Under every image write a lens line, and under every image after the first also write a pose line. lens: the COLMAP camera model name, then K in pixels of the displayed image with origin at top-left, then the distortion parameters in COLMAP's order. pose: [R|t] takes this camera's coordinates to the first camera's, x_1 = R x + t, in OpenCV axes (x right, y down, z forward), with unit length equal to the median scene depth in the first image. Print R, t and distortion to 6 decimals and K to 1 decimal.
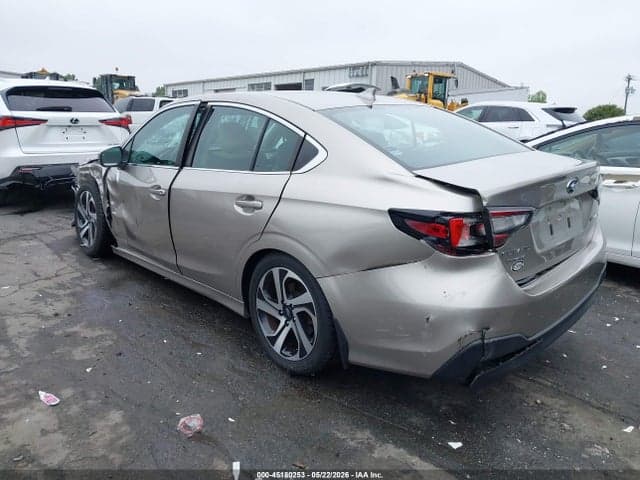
lens RADIAL K [[501.4, 0, 331.5], [0, 501.4, 242.5], [0, 0, 1]] dist [0.021312, -0.015118]
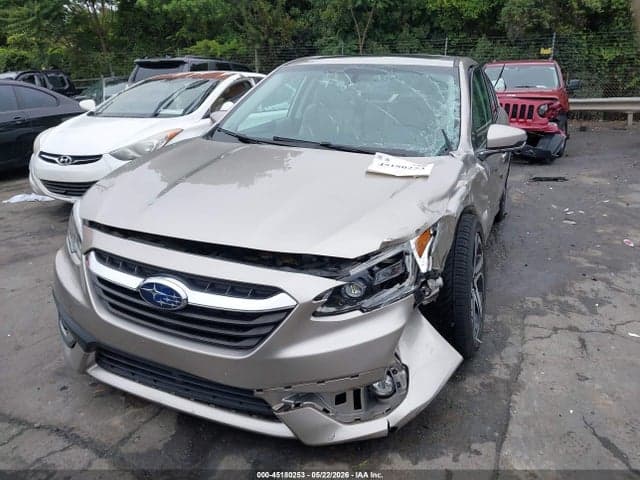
lens RADIAL K [[501.4, 0, 333.4], [0, 501.4, 241.3], [0, 0, 1]] dist [0.021312, -0.015118]
pose [[-0.407971, -0.300171, 0.862239, -1.396844], [0.237806, 0.876872, 0.417784, -0.555372], [-0.881480, 0.375490, -0.286356, 2.040393]]
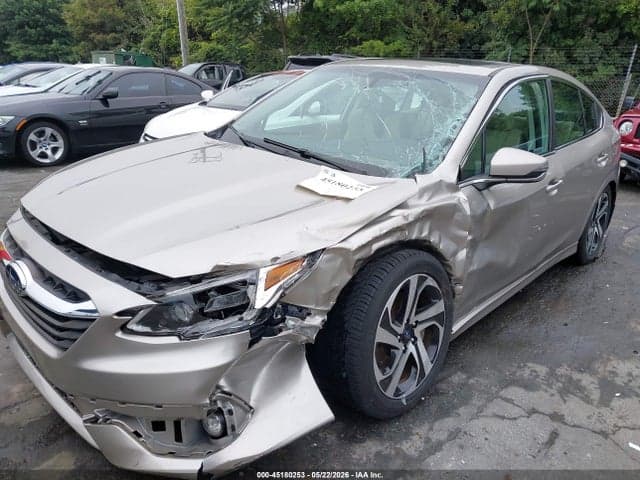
lens RADIAL K [[501.4, 0, 331.3], [0, 501.4, 242.0], [0, 0, 1]] dist [0.021312, -0.015118]
pose [[-0.062953, -0.336836, 0.939456, -1.401796], [0.215928, 0.914431, 0.342333, -0.467009], [-0.974378, 0.224405, 0.015167, 1.681736]]
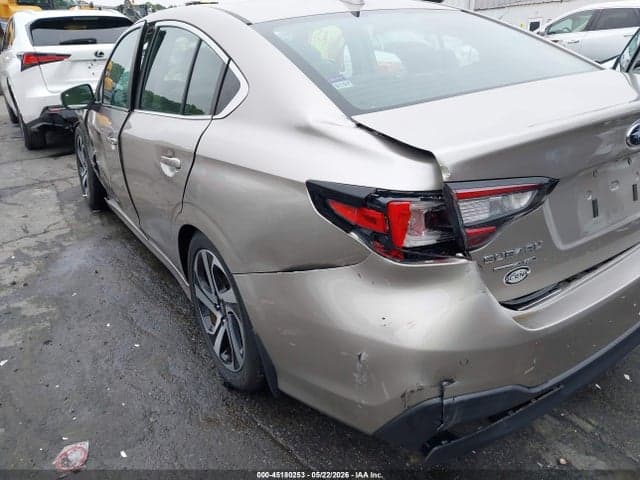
lens RADIAL K [[501.4, 0, 334.6], [0, 501.4, 243.3], [0, 0, 1]] dist [0.021312, -0.015118]
pose [[0.981688, 0.023244, -0.189071, 0.211251], [0.003885, 0.989878, 0.141869, -0.061216], [0.190455, -0.140006, 0.971661, 0.299745]]
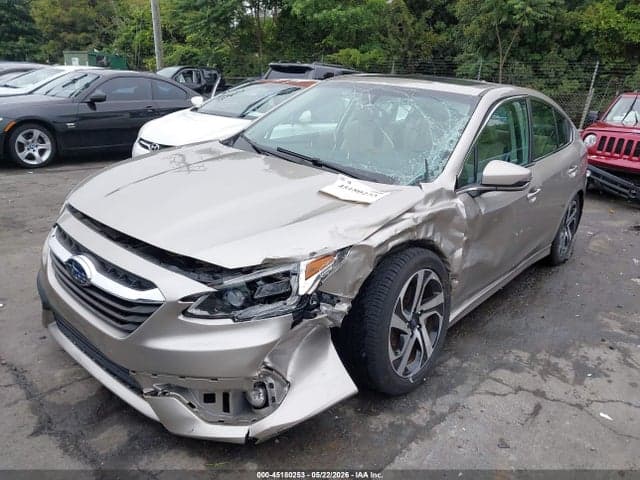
lens RADIAL K [[501.4, 0, 332.4], [0, 501.4, 243.5], [0, 0, 1]] dist [0.021312, -0.015118]
pose [[-0.118792, -0.331466, 0.935959, -1.492327], [0.189428, 0.917755, 0.349061, -0.508506], [-0.974682, 0.218762, -0.046233, 1.757049]]
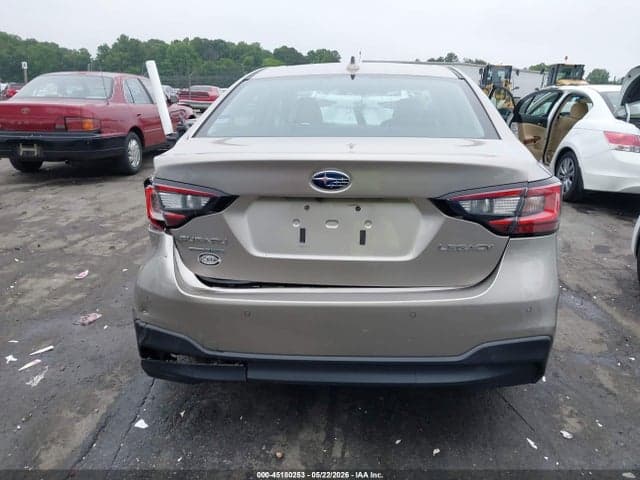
lens RADIAL K [[501.4, 0, 322.1], [0, 501.4, 239.9], [0, 0, 1]] dist [0.021312, -0.015118]
pose [[0.635496, 0.222034, -0.739490, 0.856727], [-0.214469, 0.970832, 0.107187, -0.089397], [0.741720, 0.090481, 0.664579, 0.460837]]
